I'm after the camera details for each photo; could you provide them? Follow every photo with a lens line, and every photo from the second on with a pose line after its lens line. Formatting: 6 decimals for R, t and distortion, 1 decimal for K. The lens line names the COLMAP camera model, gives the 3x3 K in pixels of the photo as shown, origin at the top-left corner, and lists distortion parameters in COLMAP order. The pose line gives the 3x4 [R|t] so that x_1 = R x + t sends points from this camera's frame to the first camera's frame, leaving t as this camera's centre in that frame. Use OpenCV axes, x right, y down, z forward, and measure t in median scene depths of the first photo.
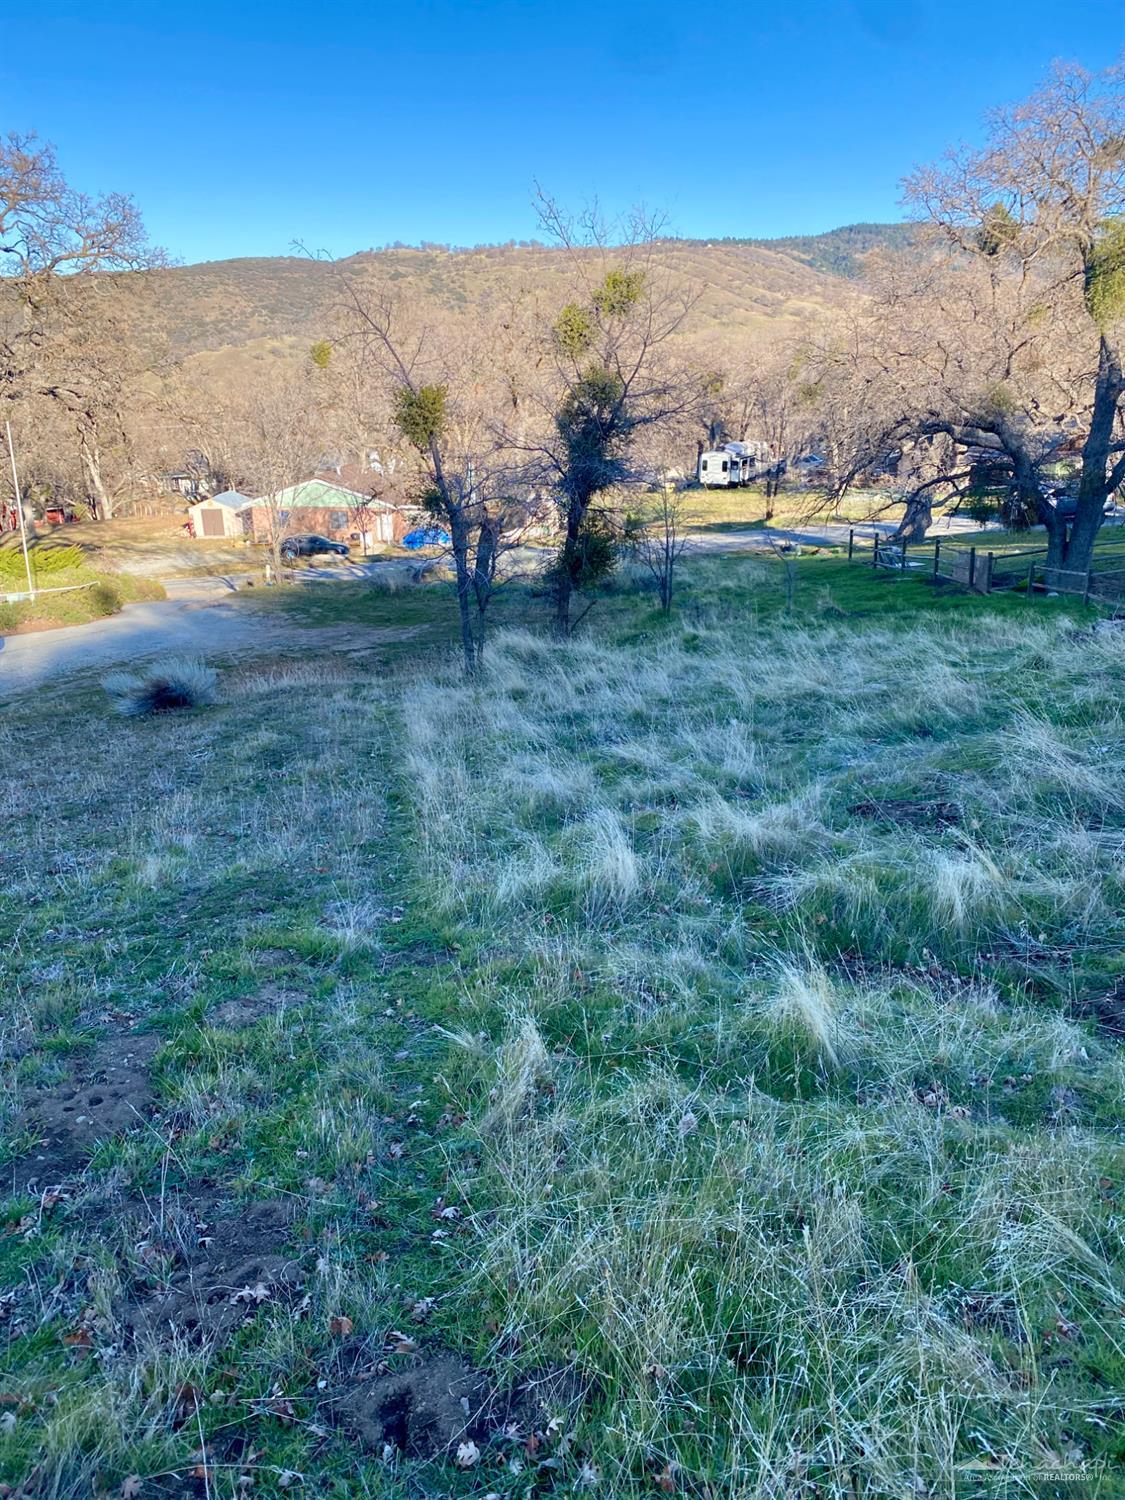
lens RADIAL K [[1091.0, 0, 562.5], [0, 1091.0, 750.0], [0, 0, 1]] dist [0.043695, -0.079599]
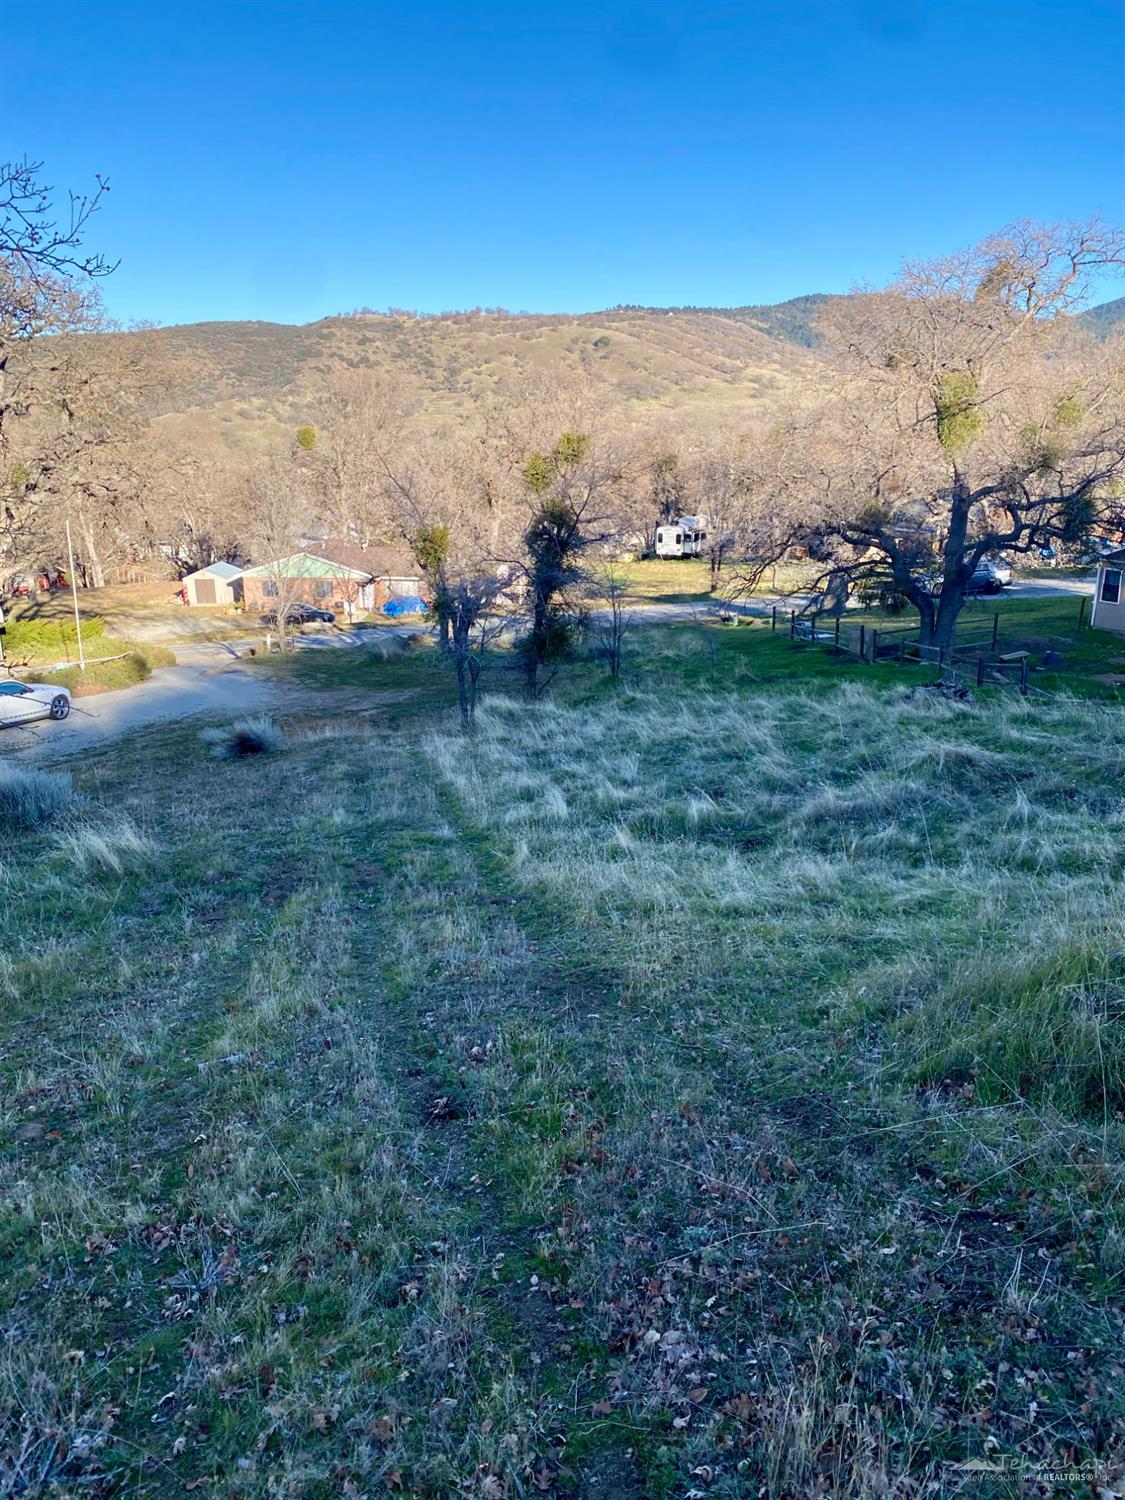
lens RADIAL K [[1091.0, 0, 562.5], [0, 1091.0, 750.0], [0, 0, 1]] dist [0.043695, -0.079599]
pose [[0.999542, -0.005153, 0.029815, -0.001147], [0.006684, 0.998652, -0.051482, 0.013220], [-0.029509, 0.051658, 0.998229, -0.162938]]
